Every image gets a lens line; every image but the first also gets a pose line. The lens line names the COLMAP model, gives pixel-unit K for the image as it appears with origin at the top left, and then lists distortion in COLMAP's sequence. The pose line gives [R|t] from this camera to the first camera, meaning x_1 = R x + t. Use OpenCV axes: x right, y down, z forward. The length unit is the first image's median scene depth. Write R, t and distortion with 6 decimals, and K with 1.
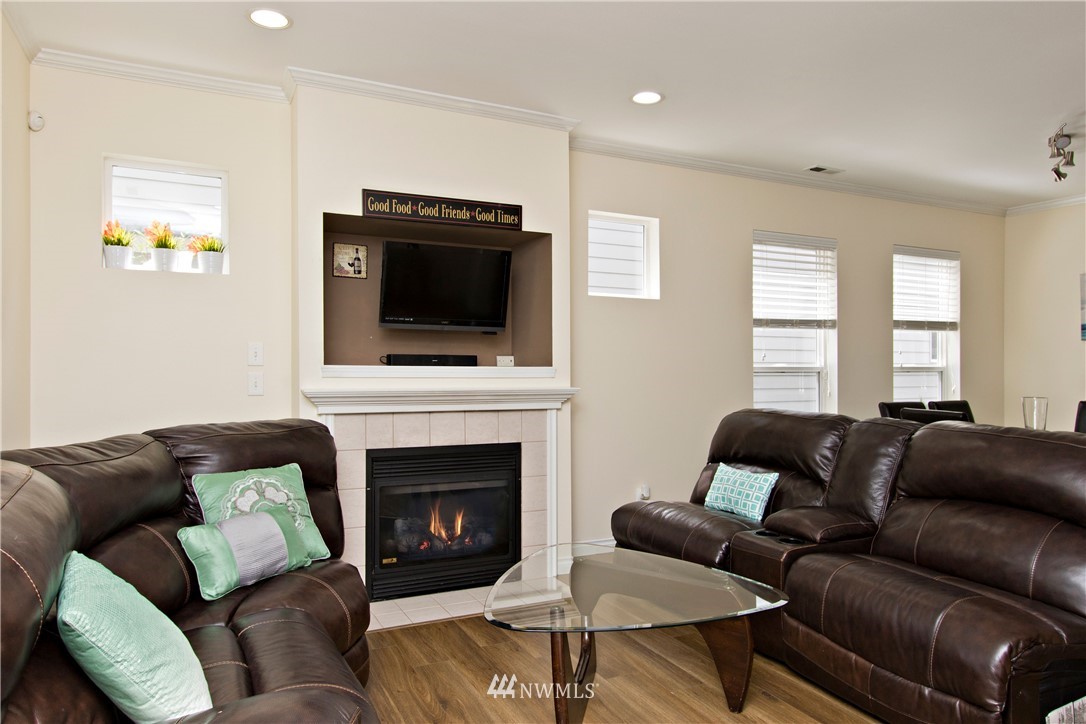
lens RADIAL K [[726.7, 0, 546.5], [0, 726.7, 365.4], [0, 0, 1]] dist [0.002126, -0.000402]
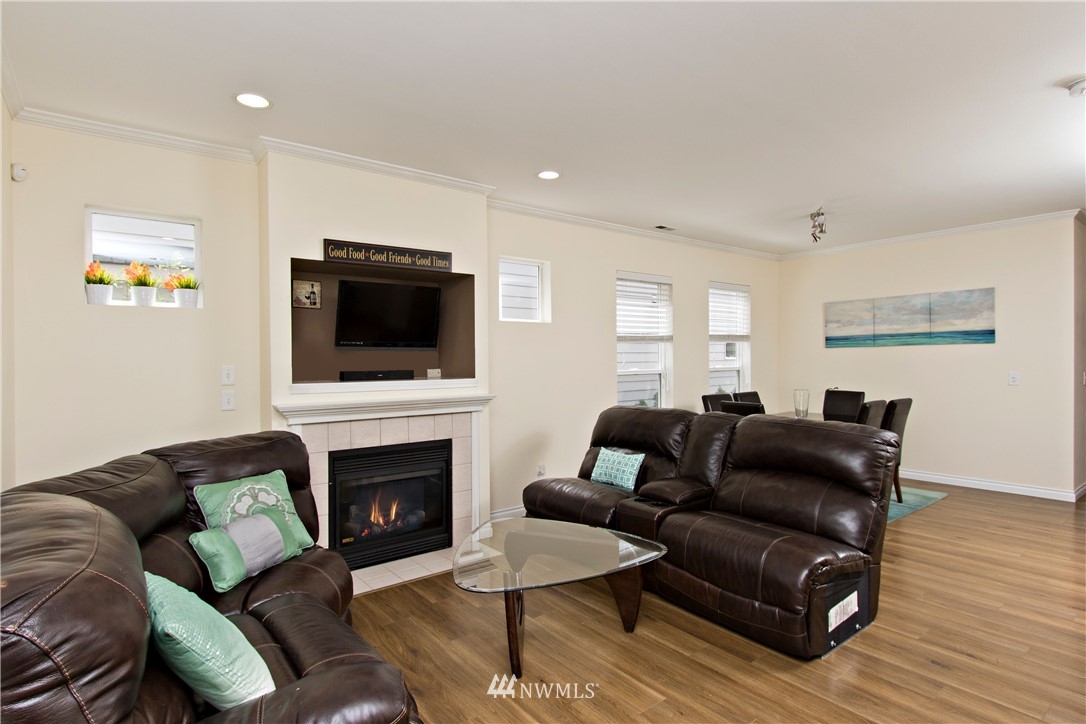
lens RADIAL K [[586.7, 0, 550.0], [0, 586.7, 360.2], [0, 0, 1]] dist [0.002069, -0.001890]
pose [[0.974986, -0.013610, 0.221847, -0.106853], [0.010653, 0.999838, 0.014517, -0.050501], [-0.222009, -0.011791, 0.974973, -0.044717]]
